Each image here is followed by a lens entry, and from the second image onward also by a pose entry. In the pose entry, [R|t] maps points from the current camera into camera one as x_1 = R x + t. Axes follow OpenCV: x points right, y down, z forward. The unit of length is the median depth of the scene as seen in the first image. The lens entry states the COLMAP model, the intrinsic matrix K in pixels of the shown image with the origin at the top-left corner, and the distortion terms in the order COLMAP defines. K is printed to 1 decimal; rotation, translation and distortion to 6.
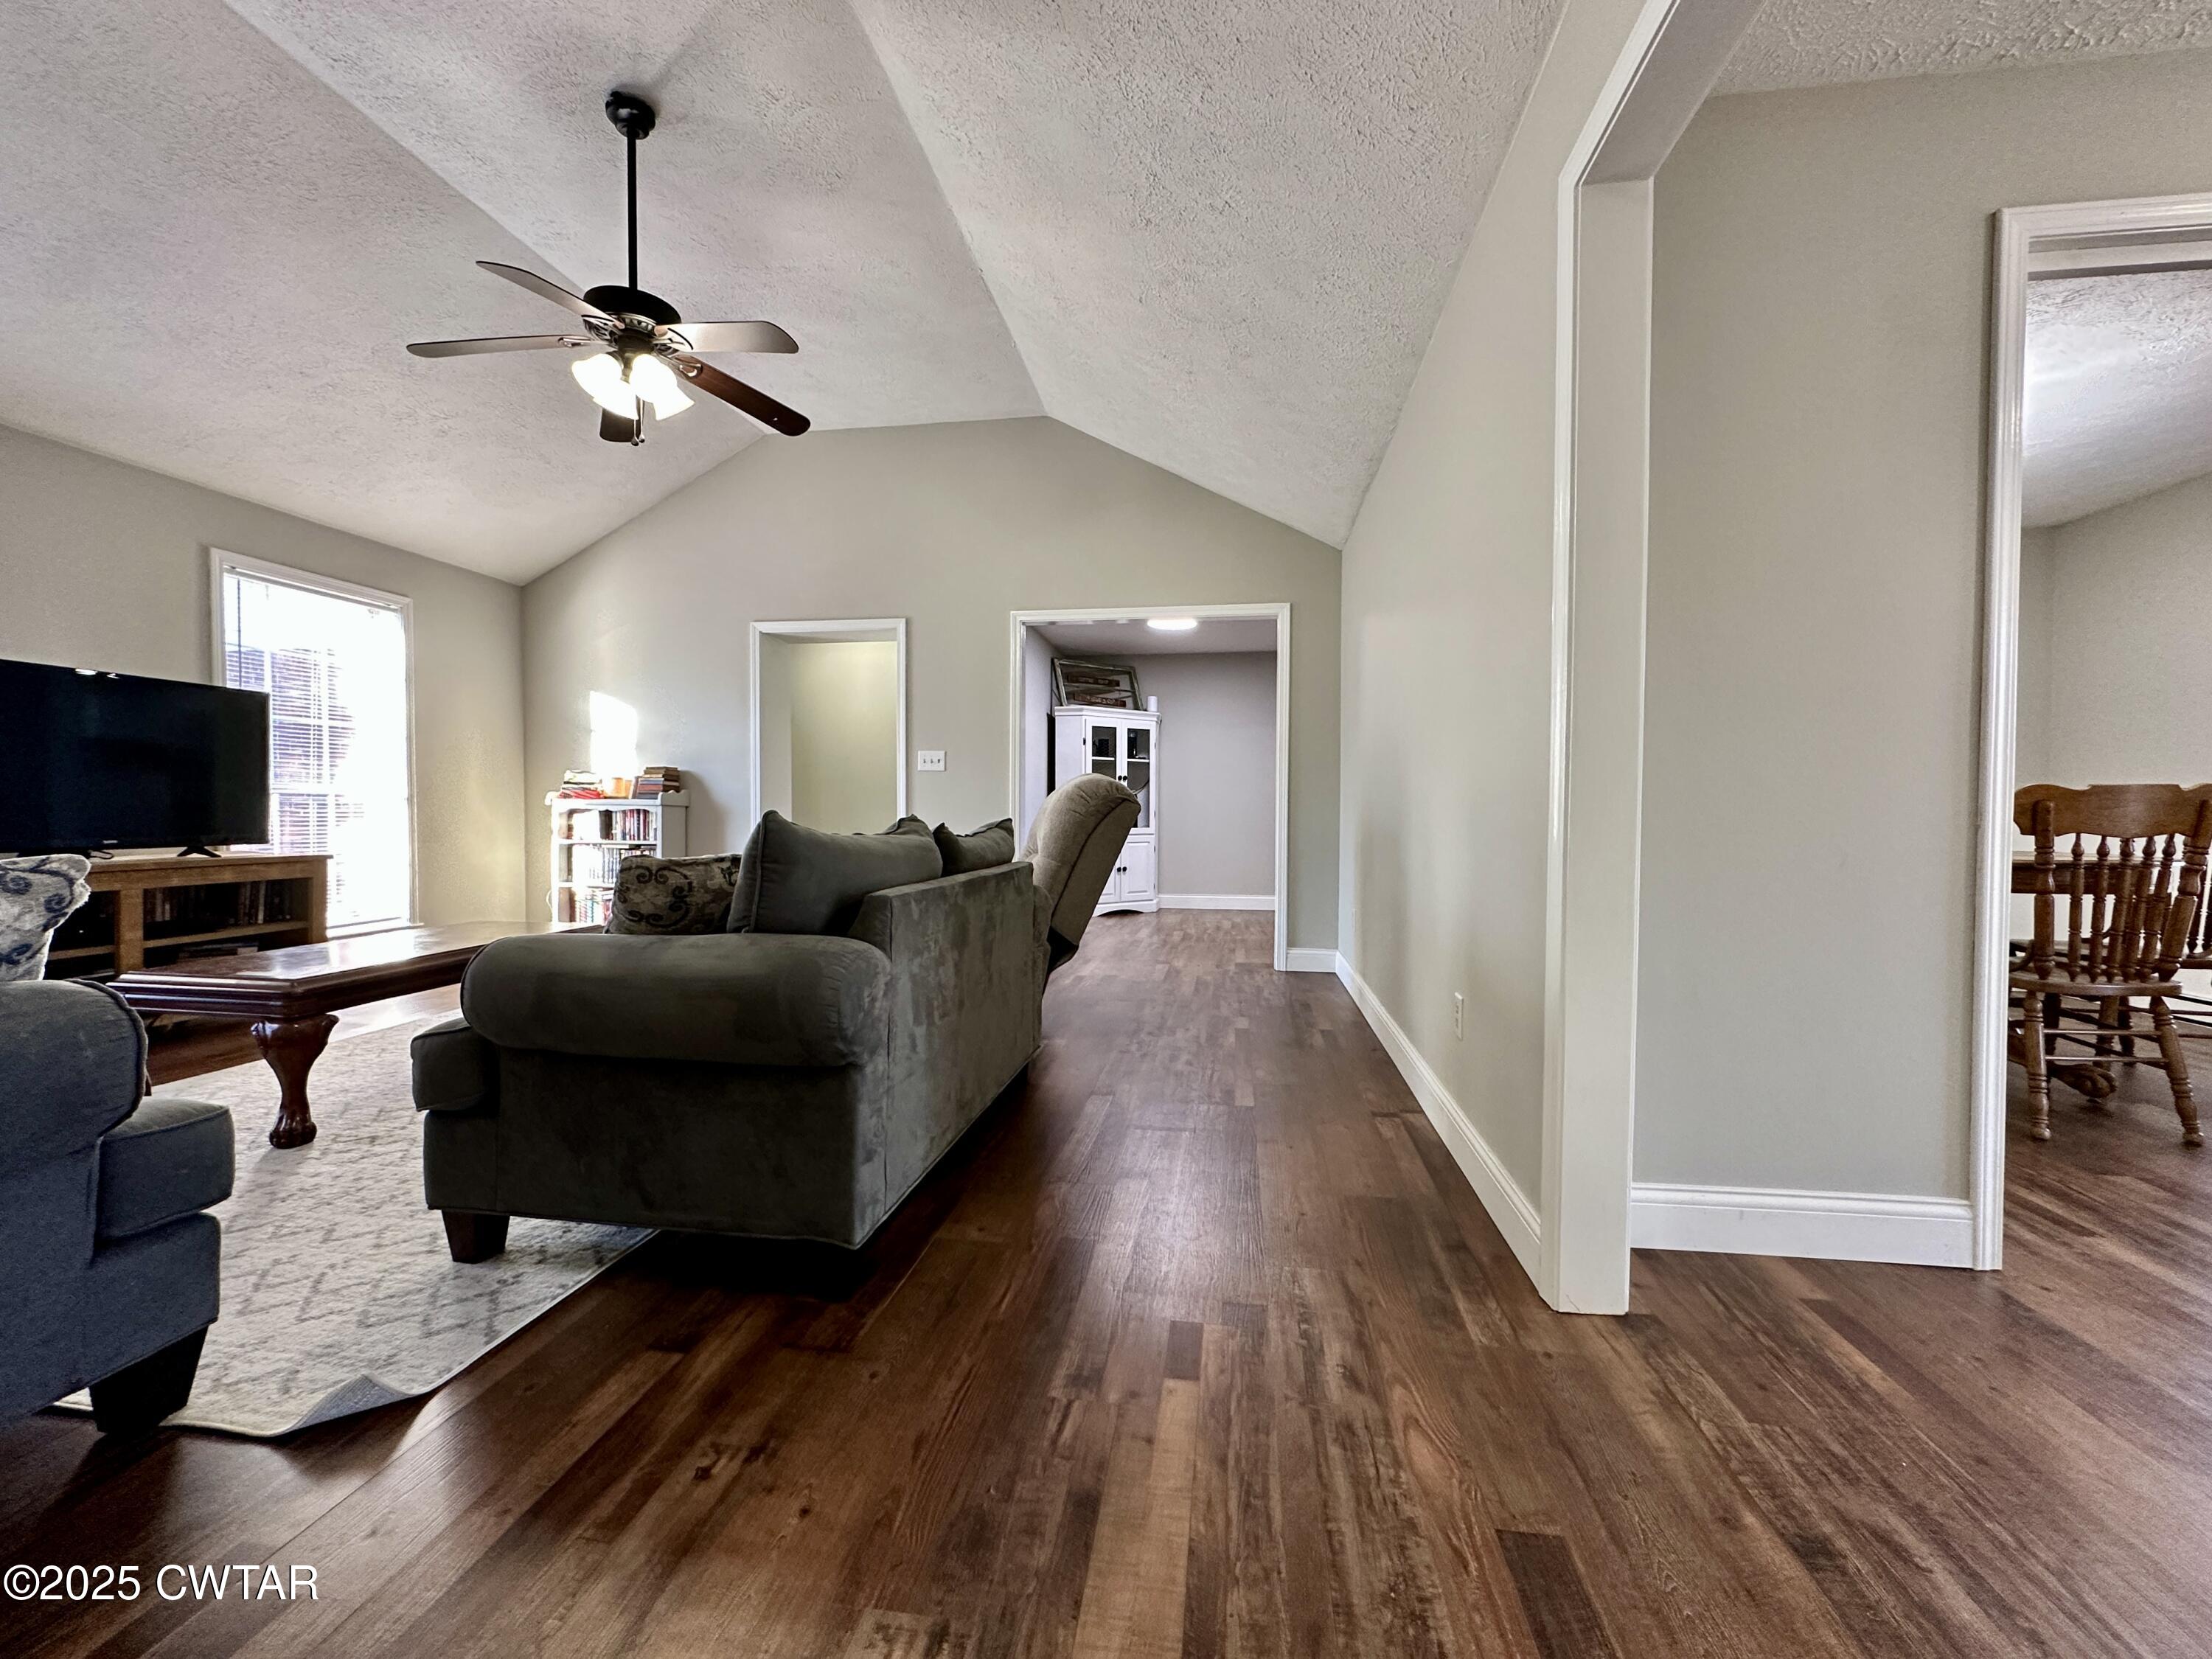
lens RADIAL K [[882.3, 0, 1106.0], [0, 882.3, 829.5], [0, 0, 1]] dist [-0.001682, -0.000158]
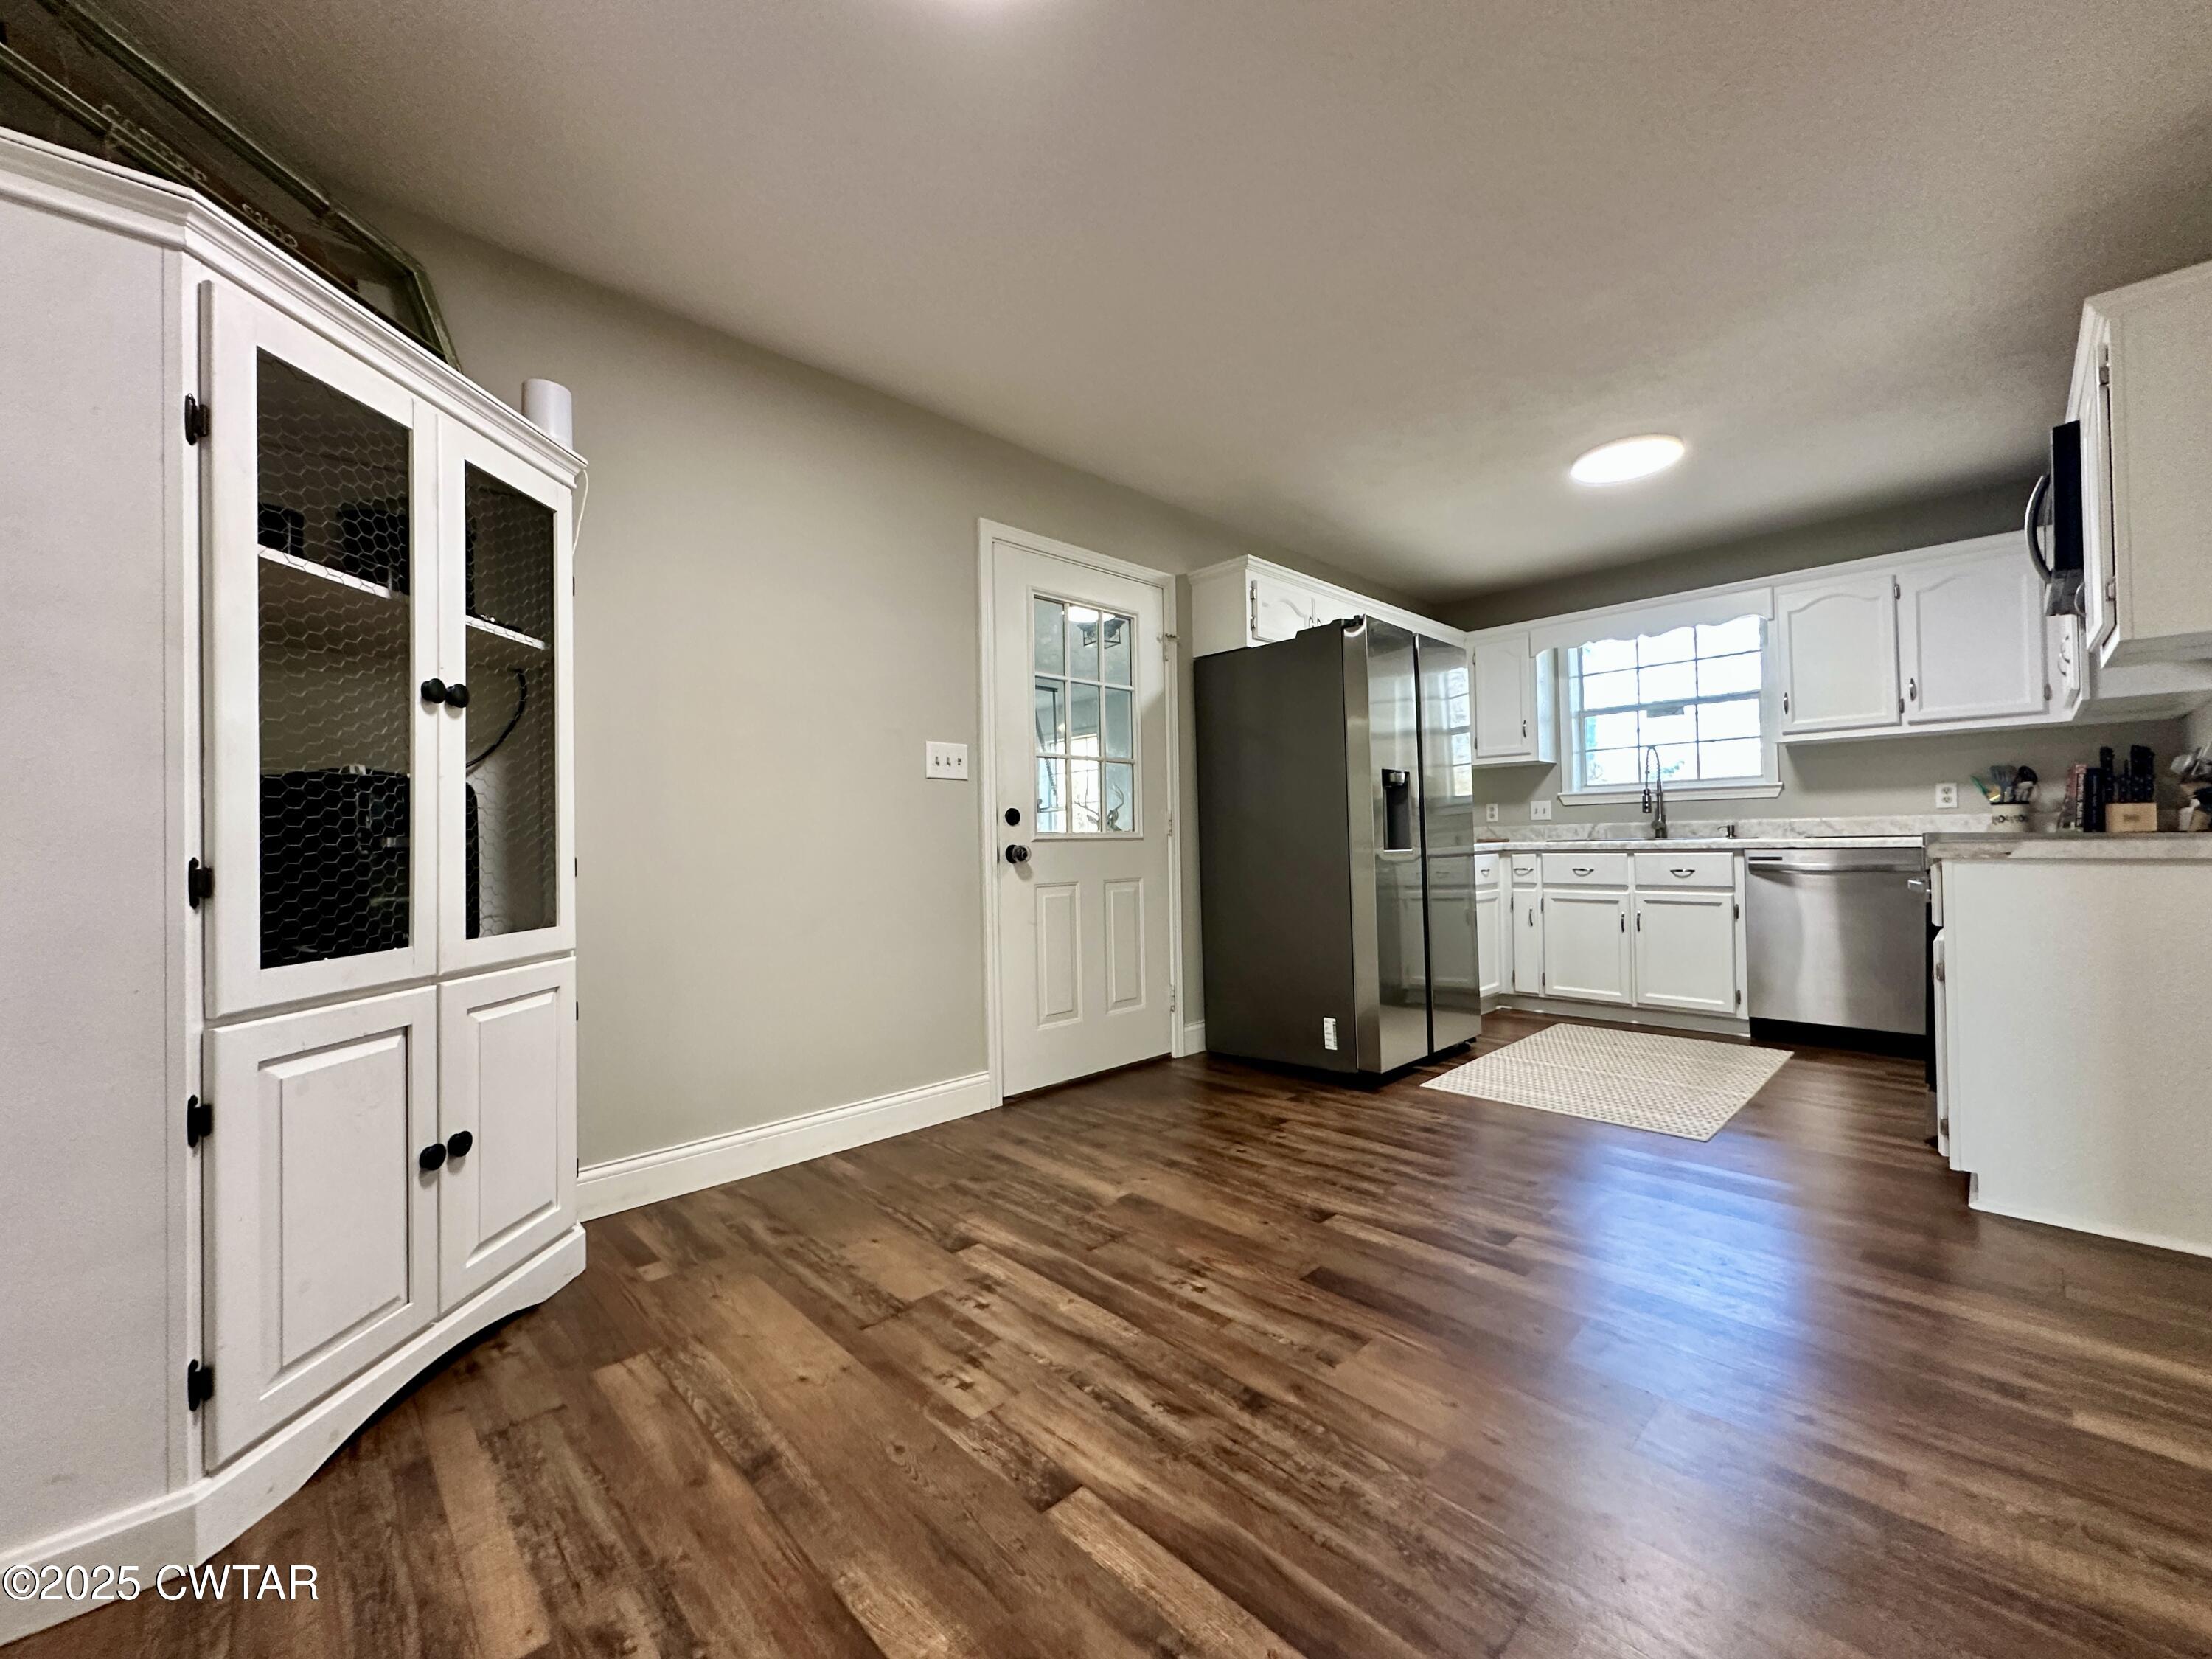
lens RADIAL K [[882.3, 0, 1106.0], [0, 882.3, 829.5], [0, 0, 1]] dist [-0.001682, -0.000158]
pose [[0.611974, -0.003813, 0.790868, -0.642482], [0.023861, 0.999622, -0.013644, -0.032241], [-0.790517, 0.027221, 0.611834, 0.486449]]
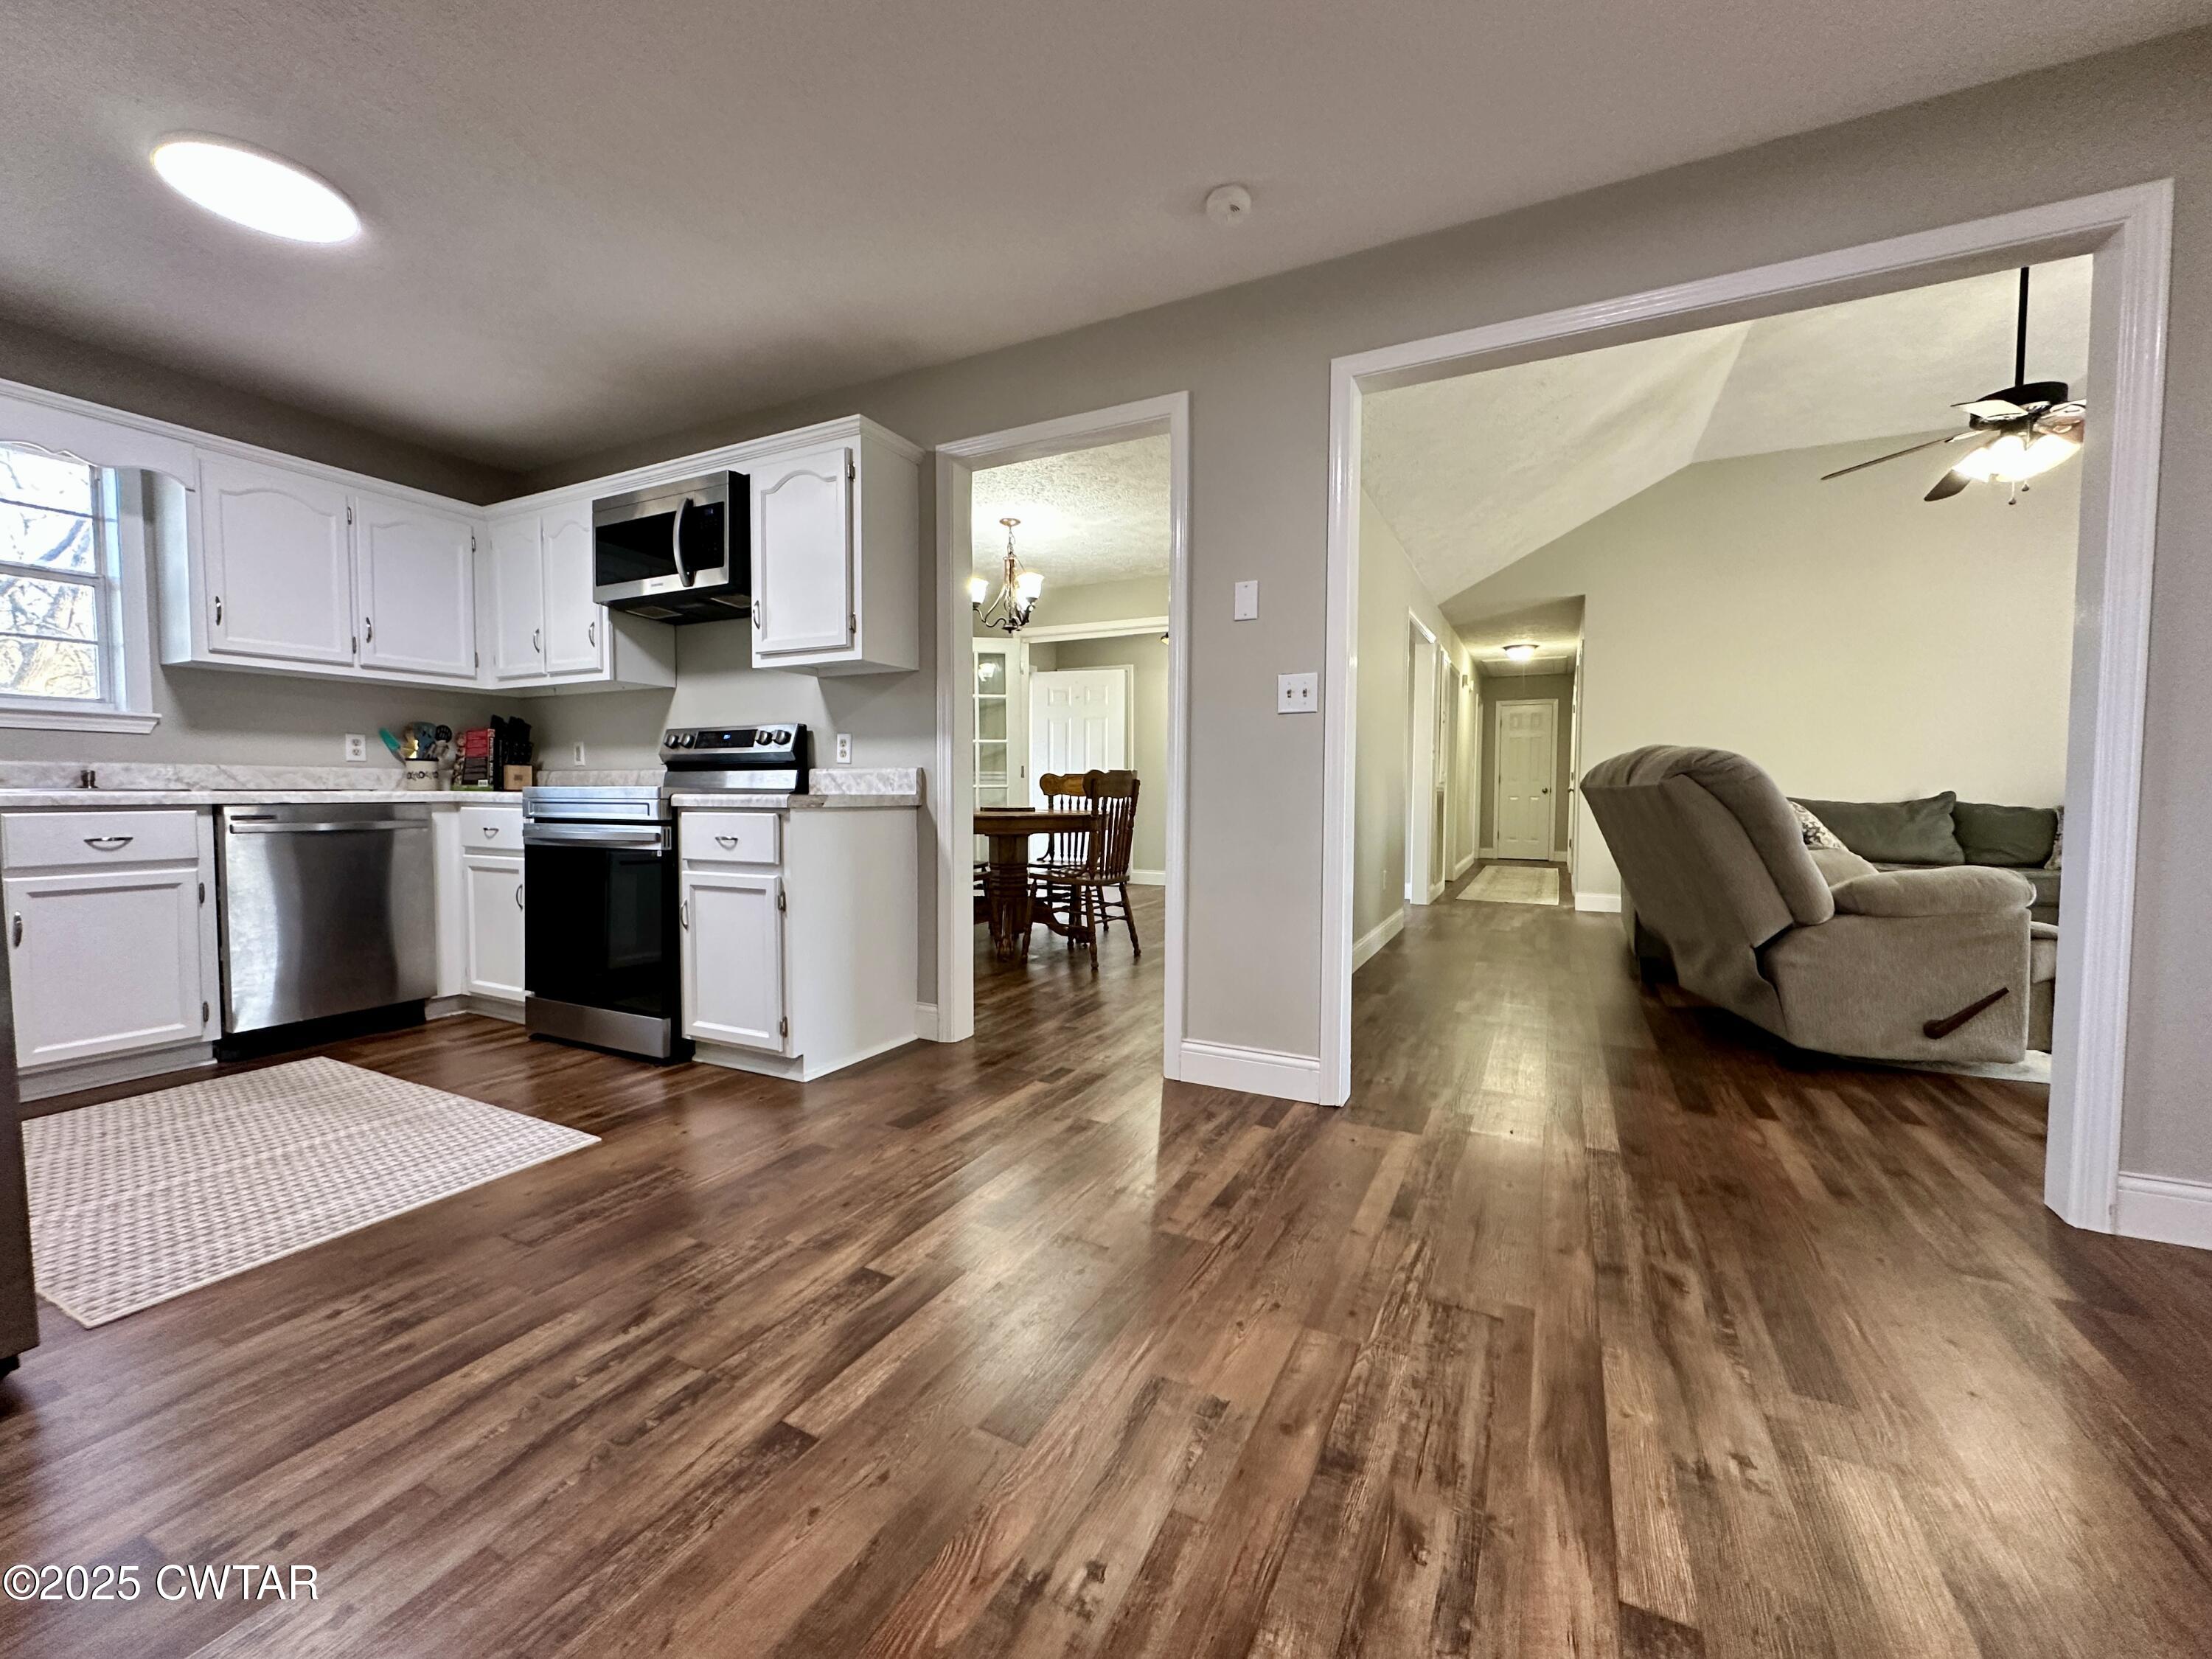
lens RADIAL K [[876.6, 0, 1106.0], [0, 876.6, 829.5], [0, 0, 1]] dist [-0.003414, -0.000434]
pose [[-0.946722, -0.024837, 0.321093, 0.344716], [-0.008046, 0.998535, 0.053514, -0.028060], [-0.321951, 0.048079, -0.945535, 2.012802]]
